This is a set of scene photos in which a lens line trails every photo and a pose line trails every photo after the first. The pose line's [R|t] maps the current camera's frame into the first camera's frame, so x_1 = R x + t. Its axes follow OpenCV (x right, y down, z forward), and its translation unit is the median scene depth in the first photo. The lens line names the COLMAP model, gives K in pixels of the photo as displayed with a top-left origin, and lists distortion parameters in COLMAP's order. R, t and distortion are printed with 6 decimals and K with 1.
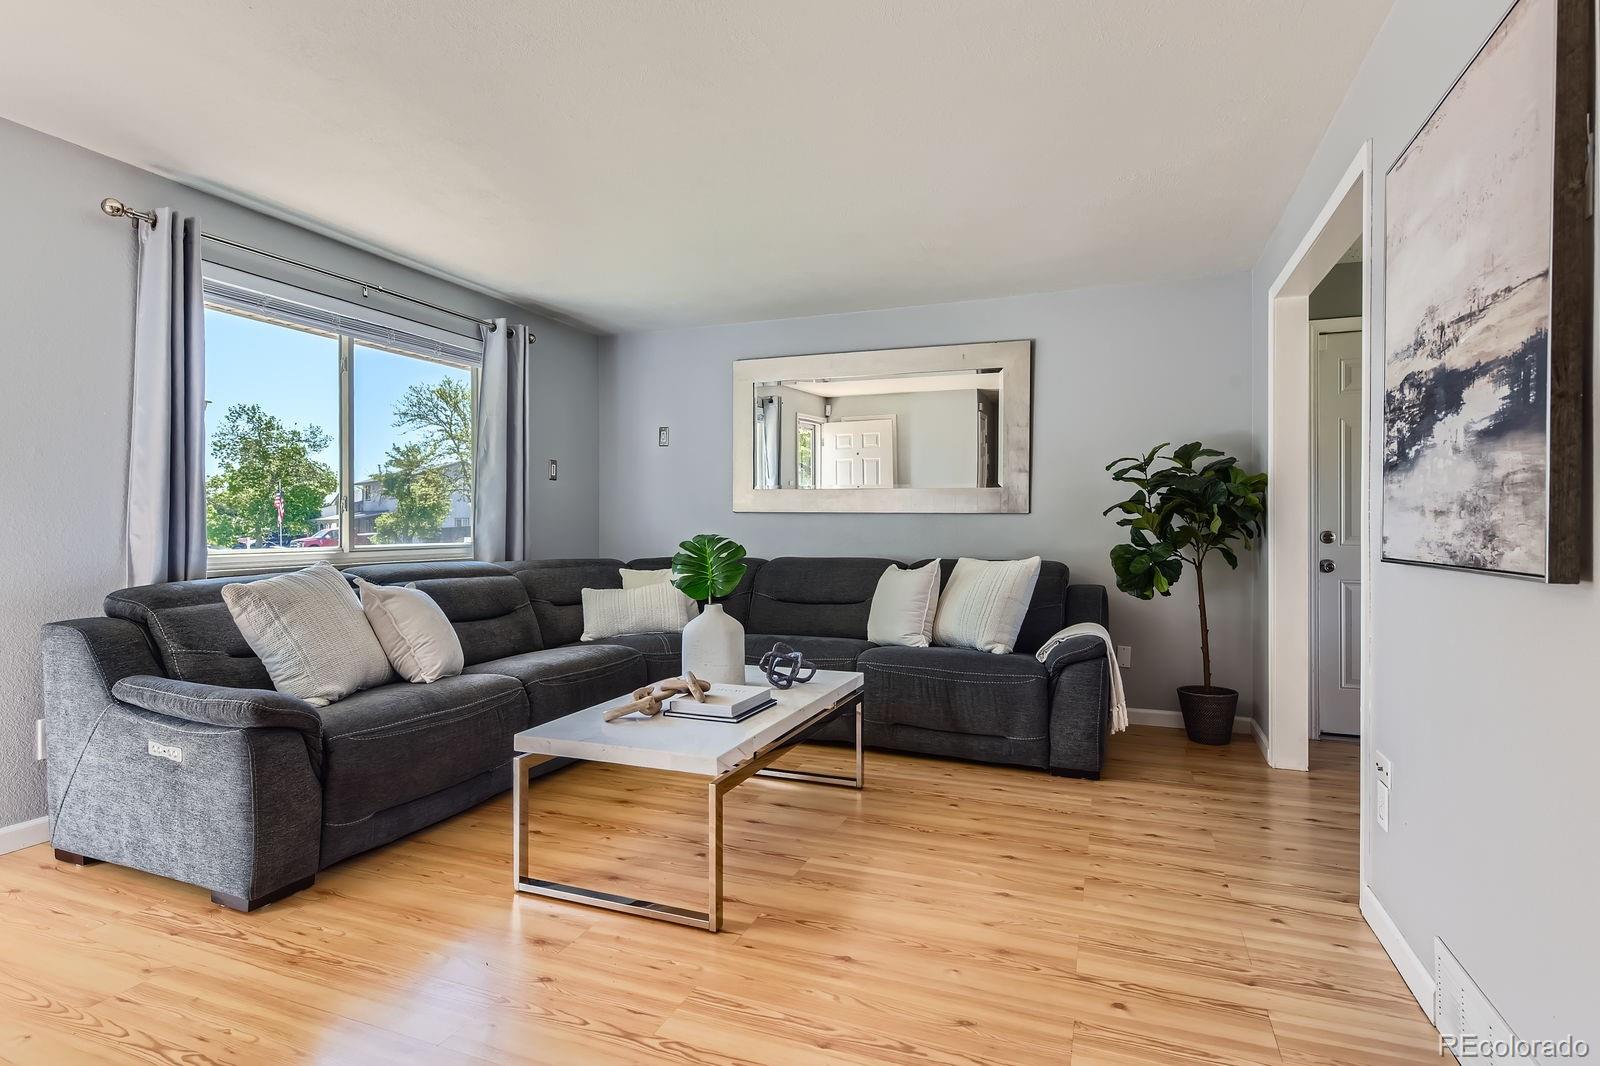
lens RADIAL K [[823.4, 0, 800.0], [0, 823.4, 533.0], [0, 0, 1]] dist [0.000812, 0.000022]
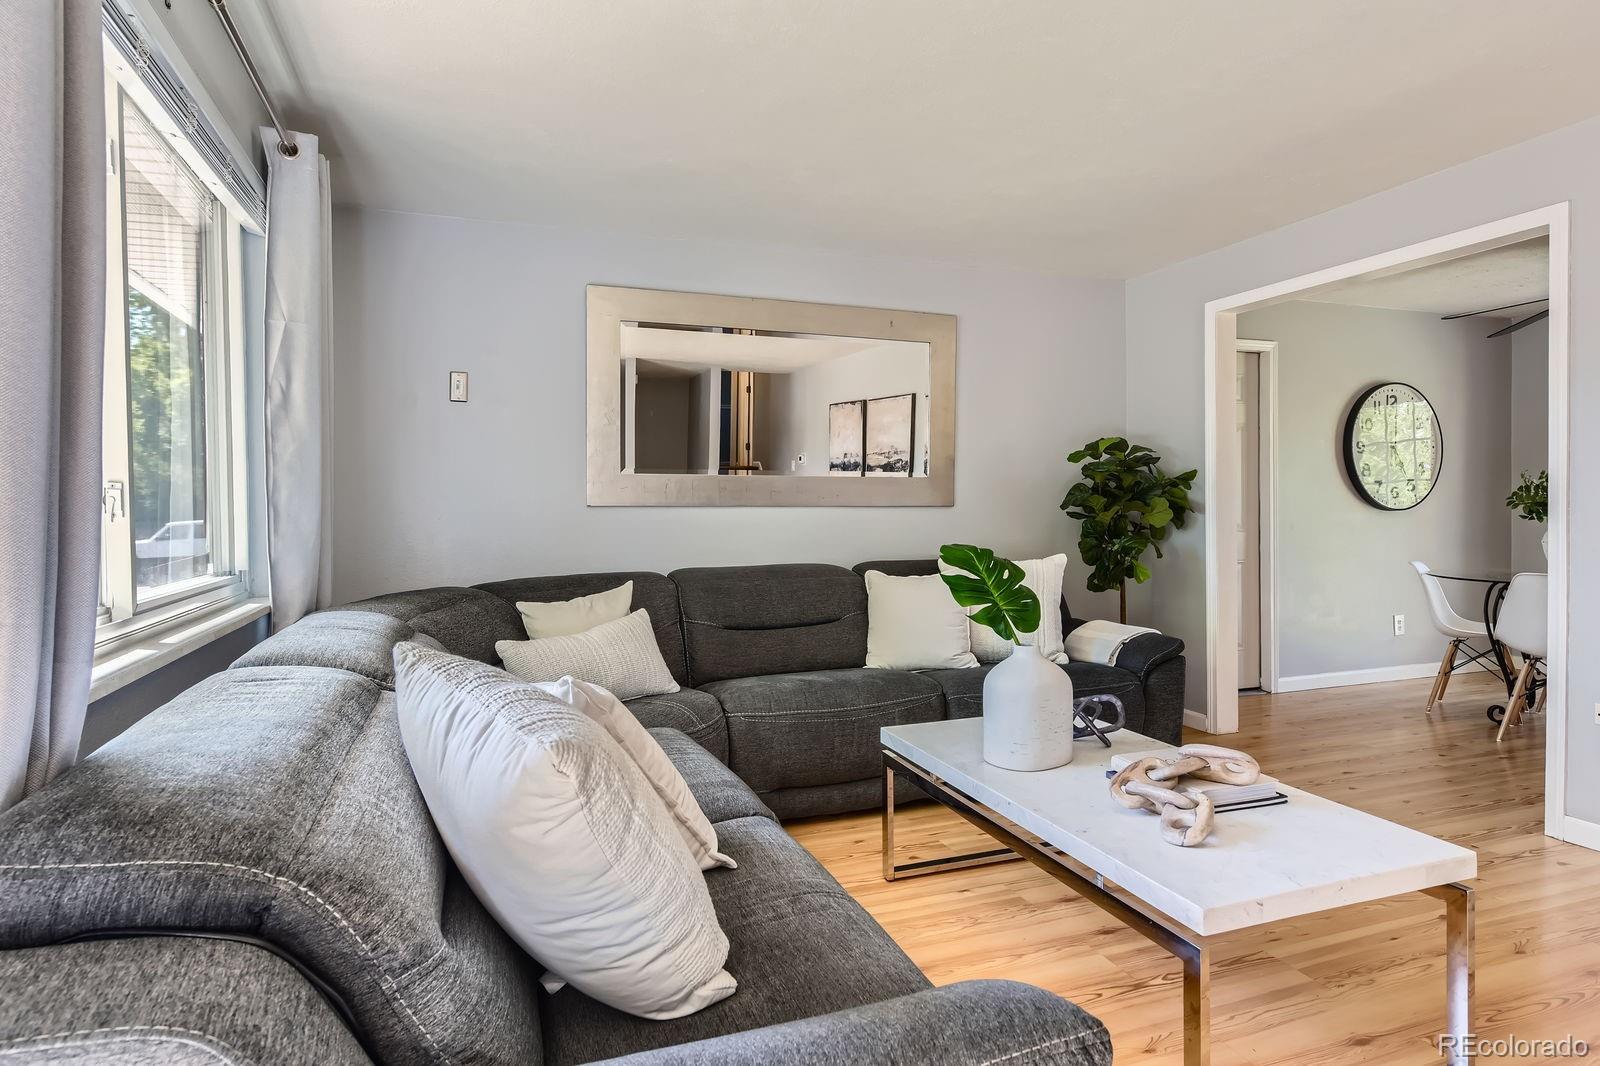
lens RADIAL K [[887.7, 0, 800.0], [0, 887.7, 533.0], [0, 0, 1]] dist [-0.002976, -0.000956]
pose [[0.749616, -0.026684, 0.661335, -1.211935], [0.015909, 0.999625, 0.022300, -0.046282], [-0.661682, -0.006195, 0.749759, 0.912225]]
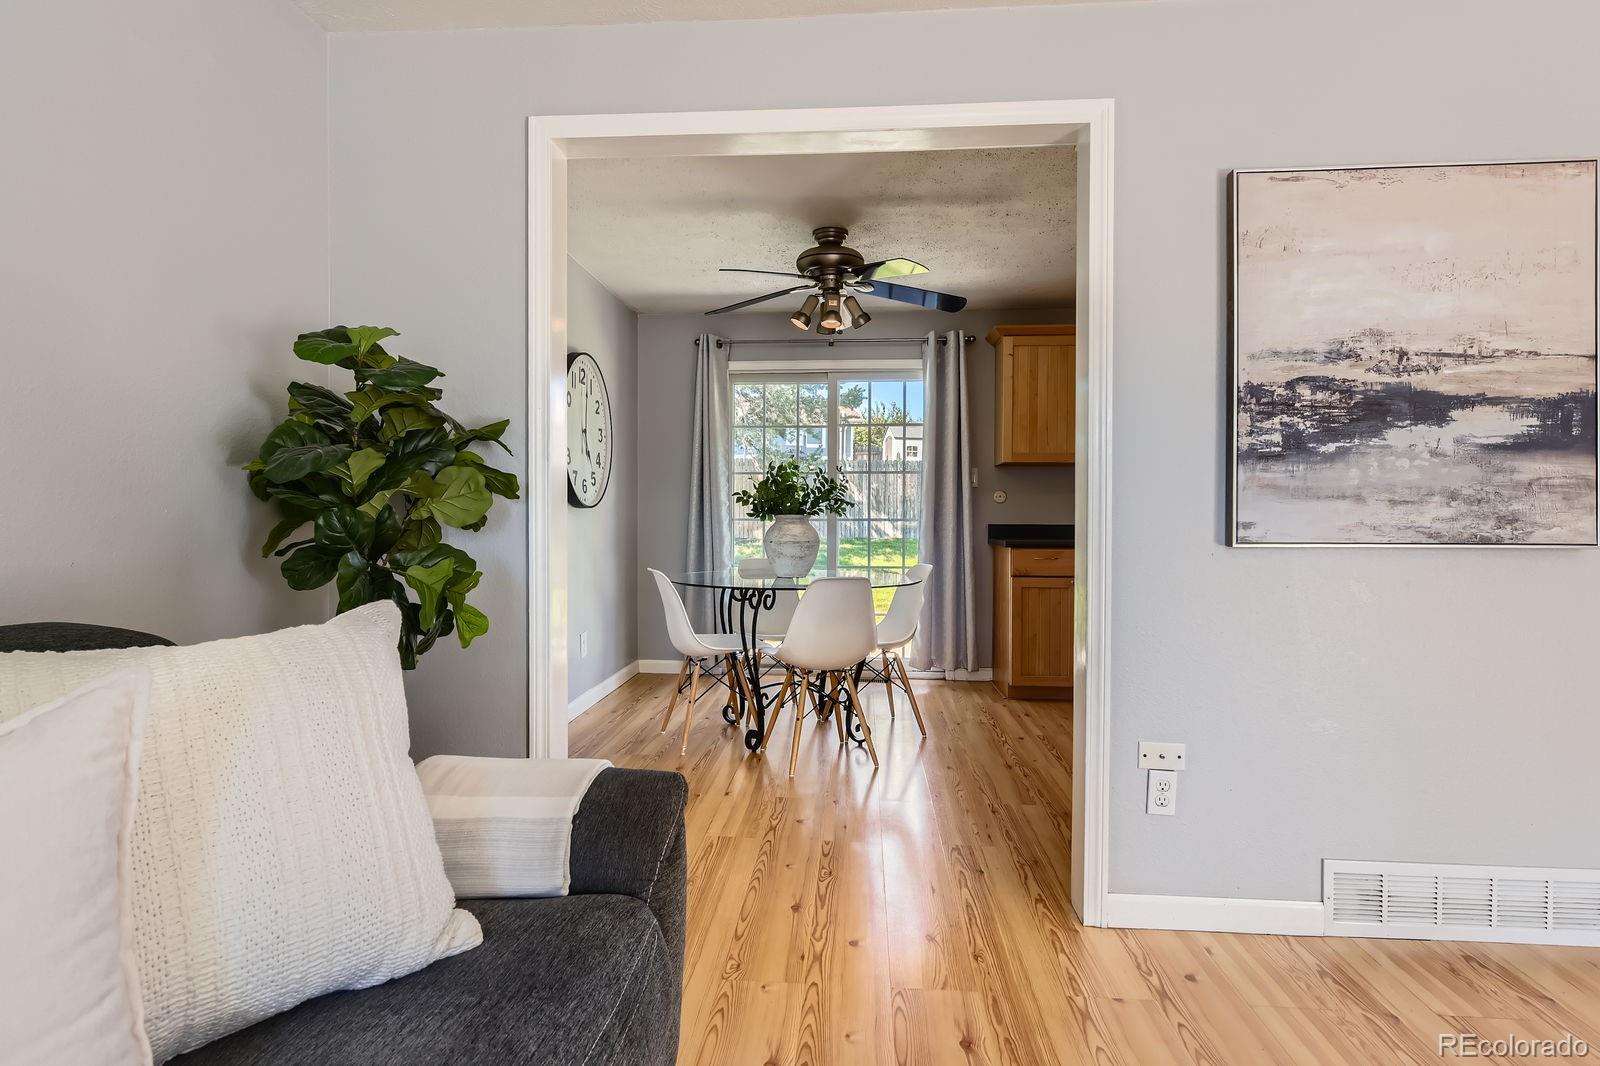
lens RADIAL K [[824.7, 0, 796.7], [0, 824.7, 520.0], [0, 0, 1]] dist [0.000117, -0.000178]
pose [[-0.282148, -0.007888, 0.959338, -0.134352], [0.002924, 0.999954, 0.009082, -0.009797], [-0.959366, 0.005368, -0.282112, 1.903237]]
